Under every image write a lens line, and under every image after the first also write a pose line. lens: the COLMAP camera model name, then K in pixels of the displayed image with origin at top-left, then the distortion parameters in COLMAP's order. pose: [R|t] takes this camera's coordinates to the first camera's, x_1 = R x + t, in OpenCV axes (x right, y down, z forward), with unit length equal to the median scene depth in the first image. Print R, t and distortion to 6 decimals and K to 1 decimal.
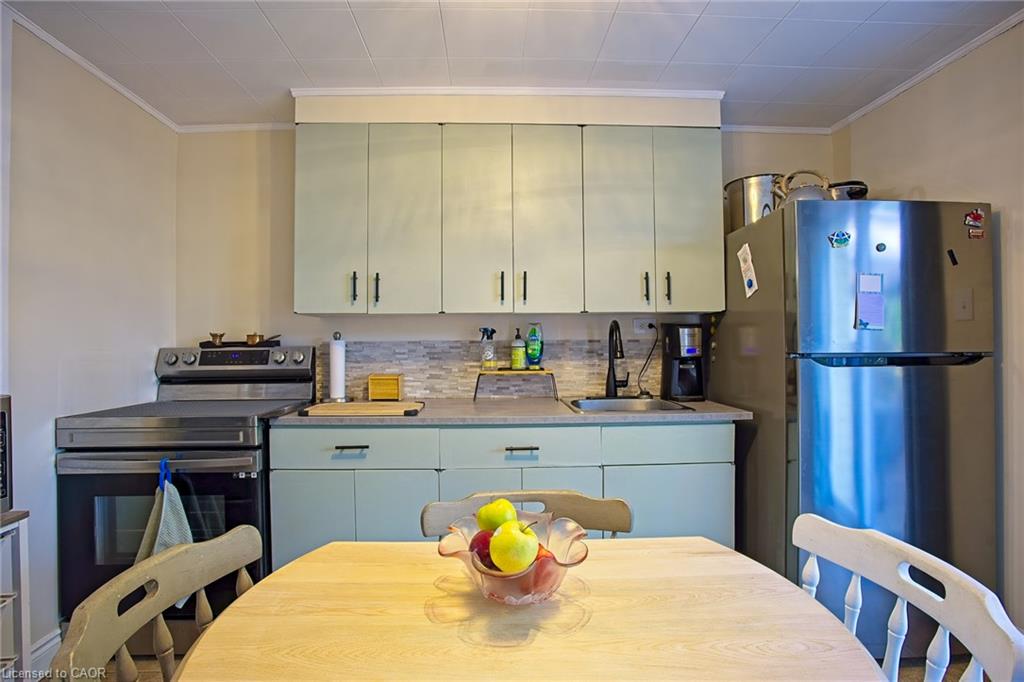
lens RADIAL K [[498.2, 0, 508.7], [0, 498.2, 339.4], [0, 0, 1]] dist [-0.063128, 0.022772]
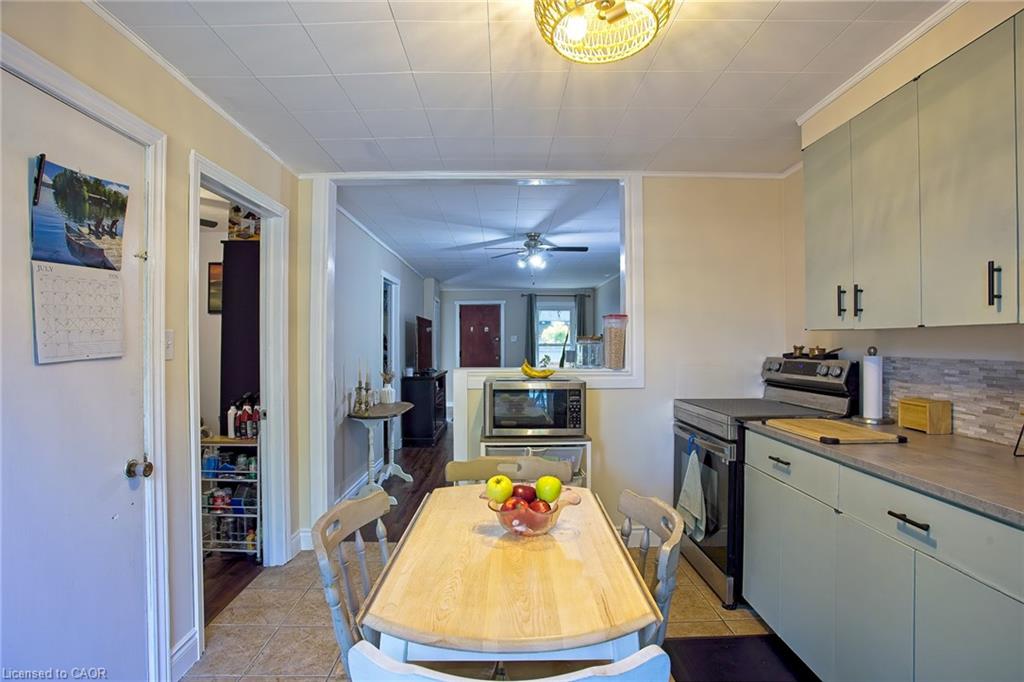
lens RADIAL K [[498.2, 0, 509.9], [0, 498.2, 342.7], [0, 0, 1]] dist [-0.063128, 0.022772]
pose [[-0.028911, 0.010236, -0.999530, 0.573593], [0.013226, 0.999864, 0.009857, -0.040223], [0.999494, -0.012935, -0.029042, 0.352541]]
